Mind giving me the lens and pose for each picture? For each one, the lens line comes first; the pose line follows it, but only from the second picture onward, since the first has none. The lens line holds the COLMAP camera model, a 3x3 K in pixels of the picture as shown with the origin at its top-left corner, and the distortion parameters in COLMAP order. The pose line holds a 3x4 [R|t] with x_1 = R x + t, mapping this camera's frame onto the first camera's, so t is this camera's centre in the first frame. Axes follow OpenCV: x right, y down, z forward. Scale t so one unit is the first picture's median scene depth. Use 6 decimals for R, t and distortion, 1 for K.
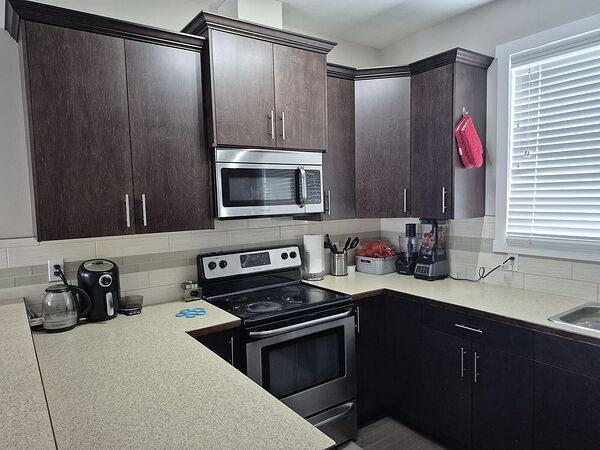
lens RADIAL K [[413.3, 0, 300.0], [0, 413.3, 225.0], [0, 0, 1]] dist [0.001340, 0.000442]
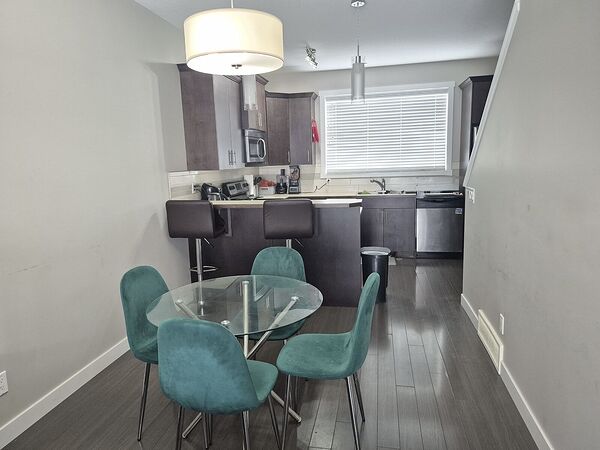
lens RADIAL K [[382.6, 0, 300.0], [0, 382.6, 225.0], [0, 0, 1]] dist [0.001063, 0.000091]
pose [[0.732341, -0.113698, 0.671378, -1.155458], [0.064421, 0.993108, 0.097913, 0.108770], [-0.677883, -0.028455, 0.734618, -0.555185]]
